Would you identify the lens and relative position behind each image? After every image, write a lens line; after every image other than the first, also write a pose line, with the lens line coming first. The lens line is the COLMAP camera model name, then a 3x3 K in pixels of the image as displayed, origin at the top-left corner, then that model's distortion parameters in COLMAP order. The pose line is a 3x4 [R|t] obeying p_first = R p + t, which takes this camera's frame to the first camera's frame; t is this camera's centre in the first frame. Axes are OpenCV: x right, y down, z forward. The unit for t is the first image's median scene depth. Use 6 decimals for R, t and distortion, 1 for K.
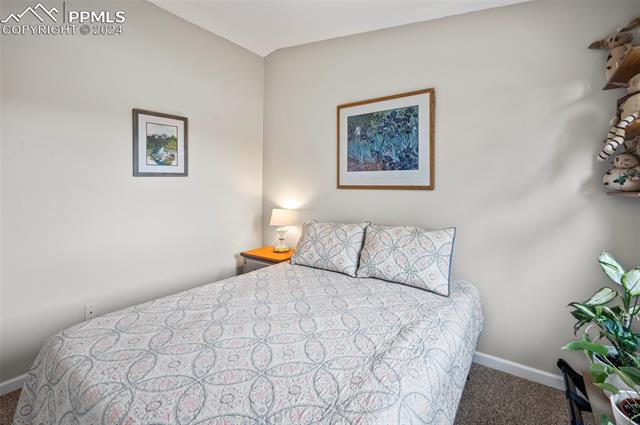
lens RADIAL K [[280.6, 0, 320.9], [0, 280.6, 181.8], [0, 0, 1]] dist [-0.000635, -0.000099]
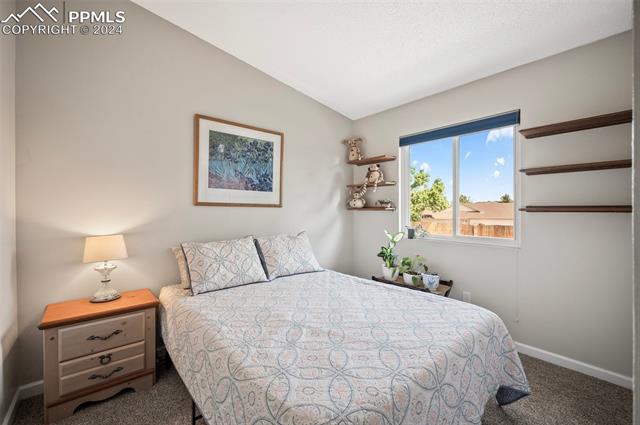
lens RADIAL K [[274.4, 0, 315.5], [0, 274.4, 211.2], [0, 0, 1]] dist [-0.001826, -0.000083]
pose [[0.248550, -0.005912, 0.968601, -0.787367], [-0.025822, 0.999586, 0.012728, 0.023994], [-0.968275, -0.028175, 0.248294, 0.452386]]
